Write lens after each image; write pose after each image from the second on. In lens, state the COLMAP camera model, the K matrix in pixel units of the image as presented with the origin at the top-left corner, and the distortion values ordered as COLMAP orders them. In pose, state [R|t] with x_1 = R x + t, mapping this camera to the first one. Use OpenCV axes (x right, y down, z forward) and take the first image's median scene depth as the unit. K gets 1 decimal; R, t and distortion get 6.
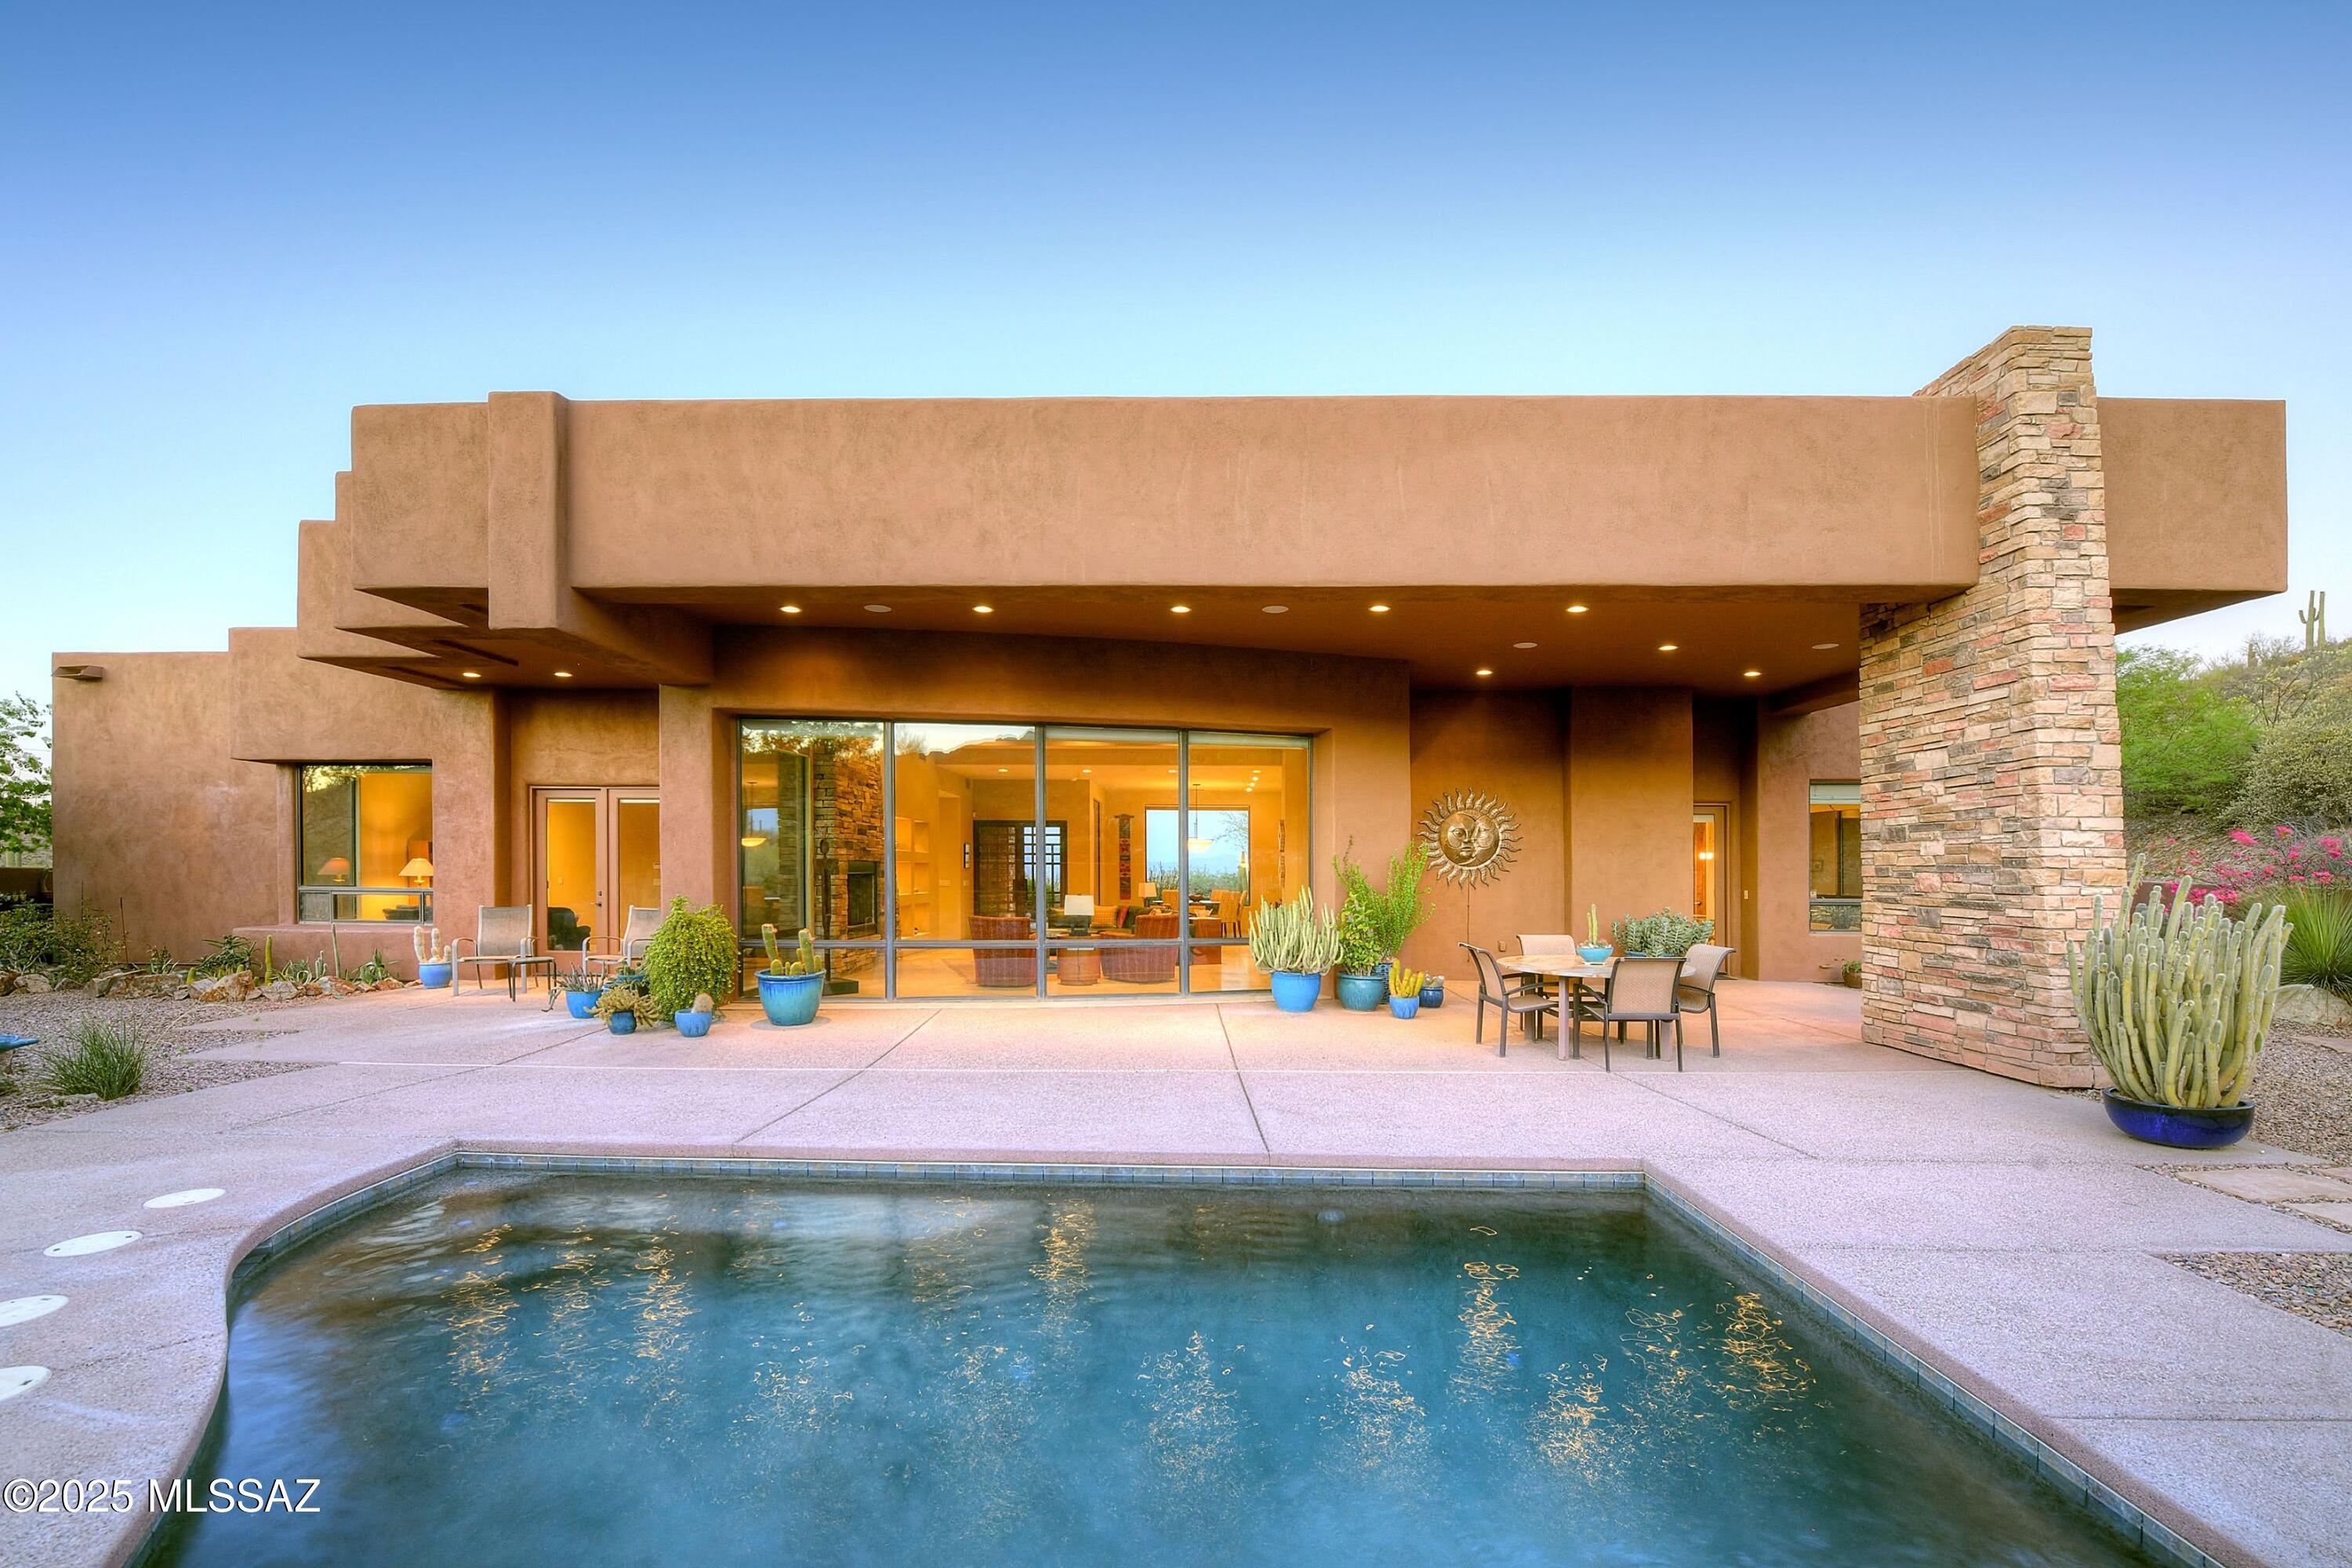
lens RADIAL K [[971.0, 0, 1176.0], [0, 971.0, 784.0], [0, 0, 1]] dist [-0.001318, -0.000246]
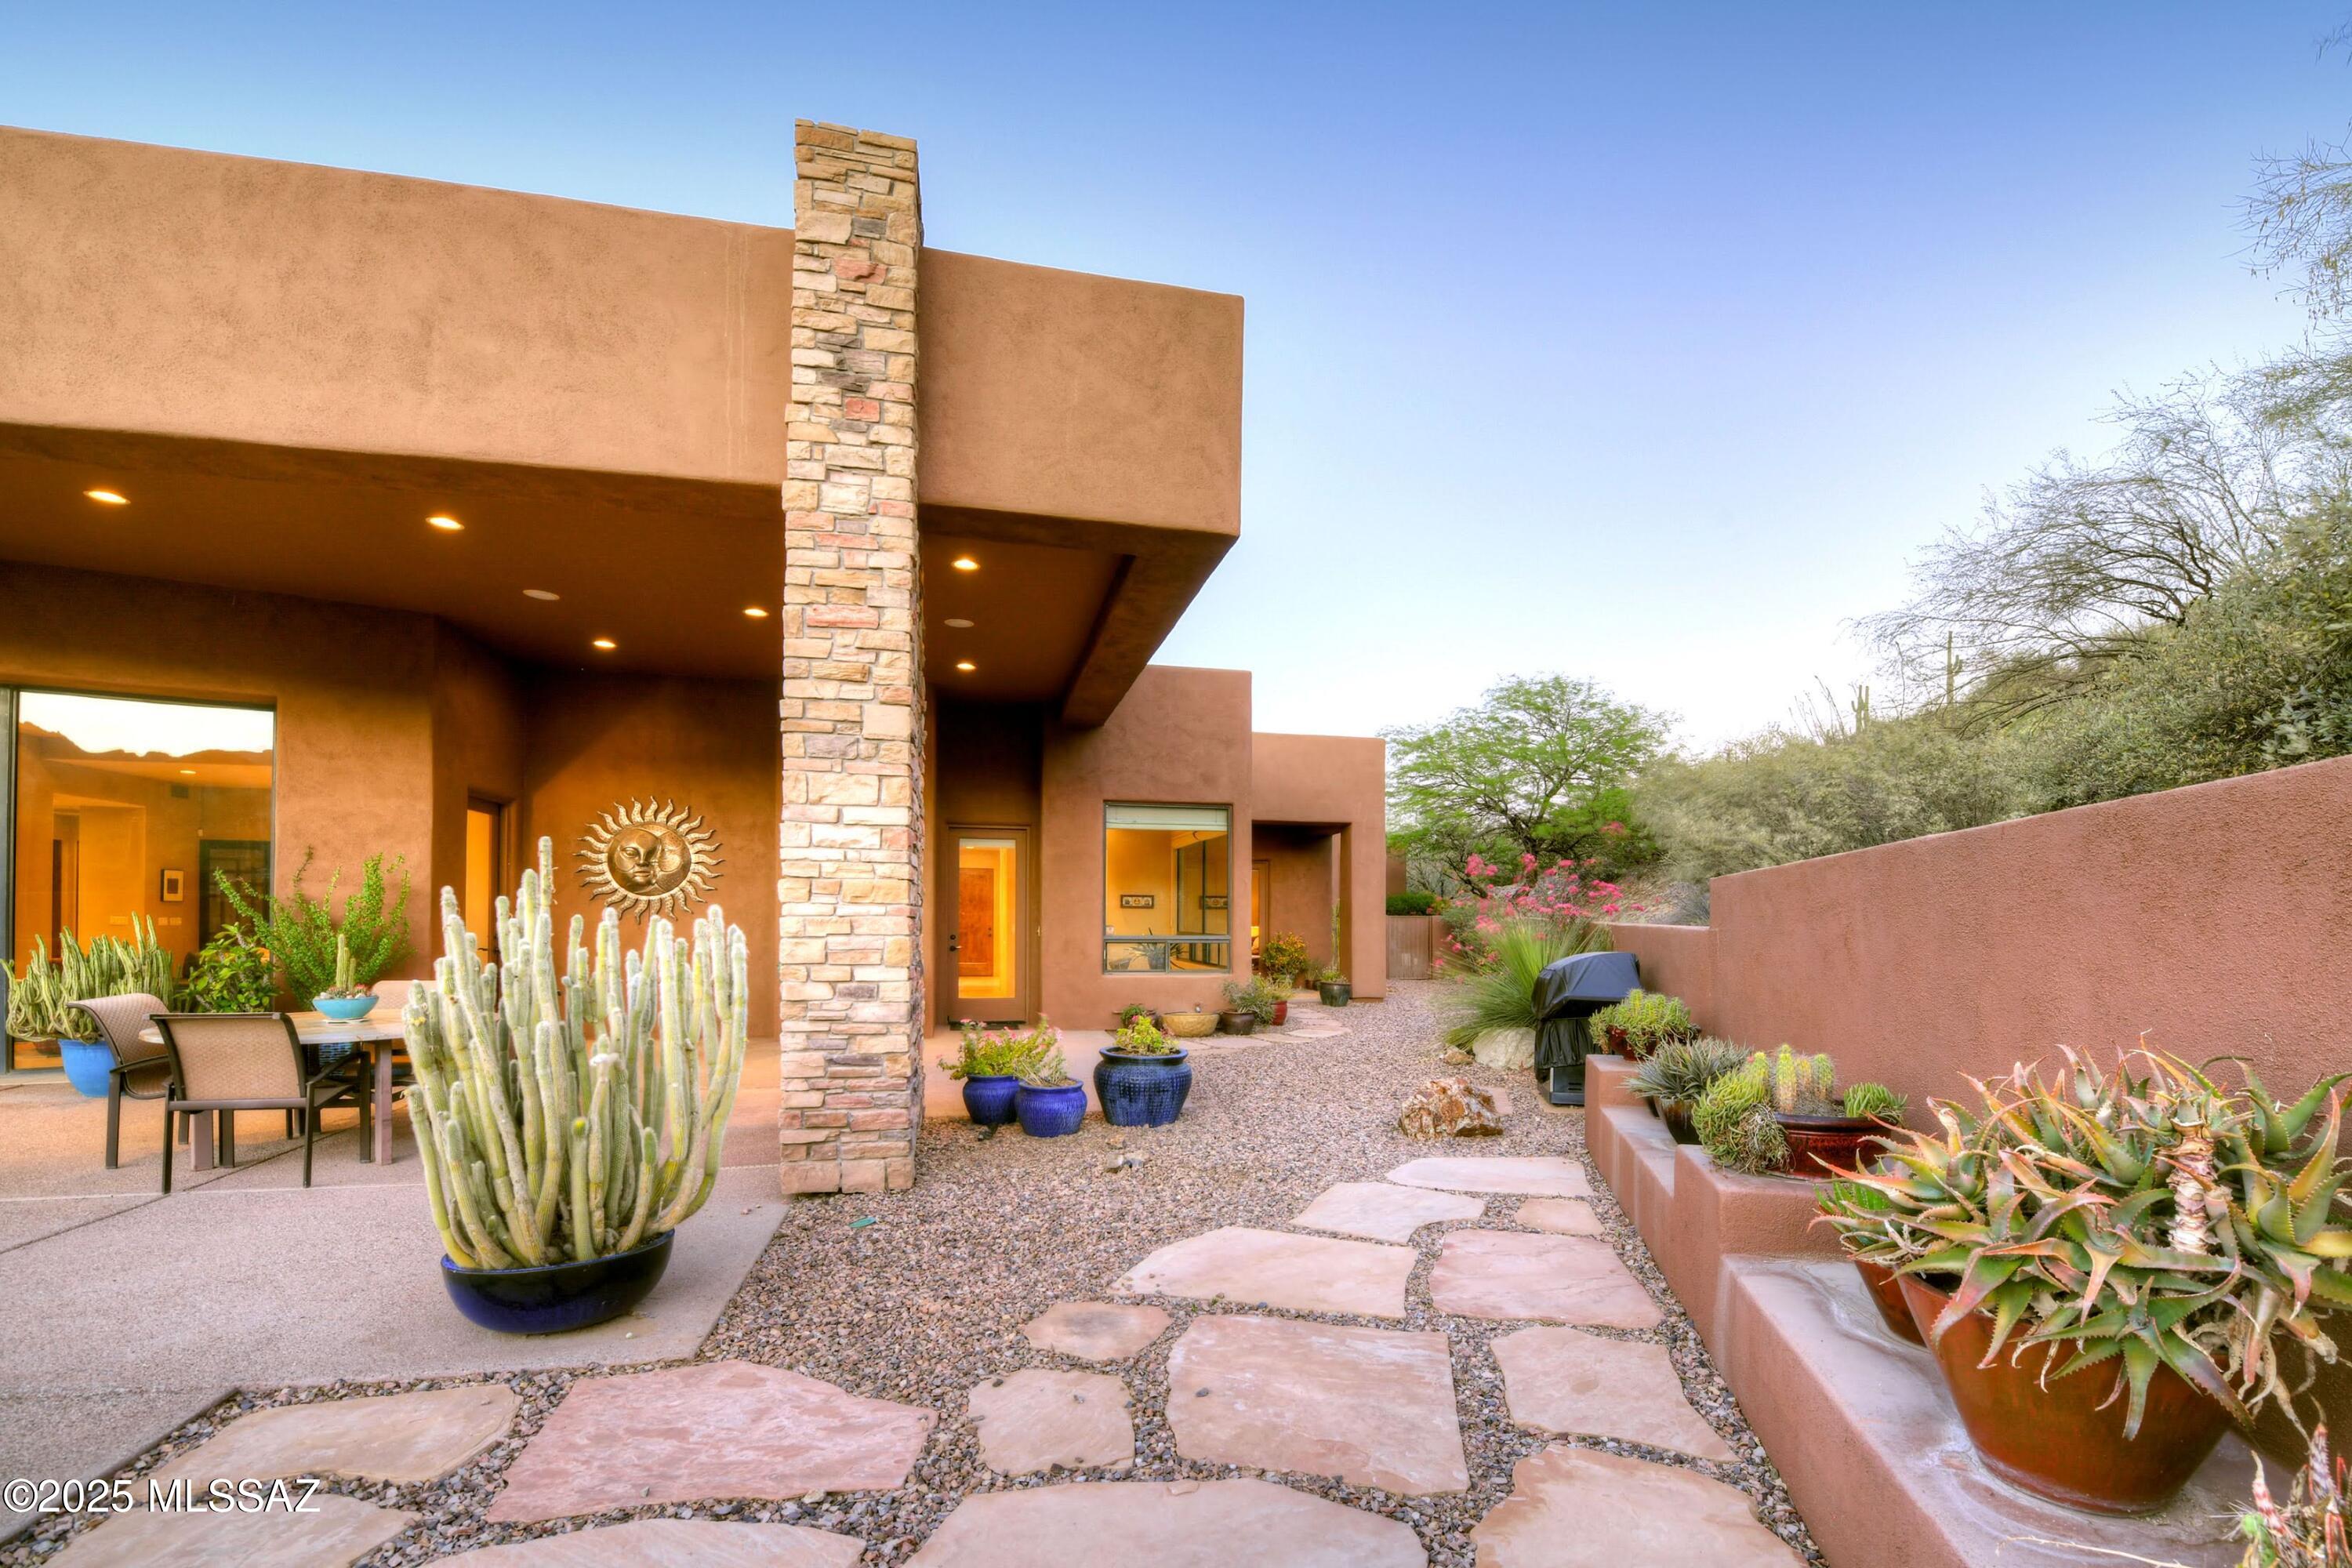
lens RADIAL K [[927.6, 0, 1175.8], [0, 927.6, 820.8], [0, 0, 1]] dist [-0.001355, -0.000778]
pose [[0.982594, 0.021189, 0.184554, 1.030778], [-0.018190, 0.999674, -0.017926, 0.052273], [-0.184873, 0.014257, 0.982659, 0.287277]]
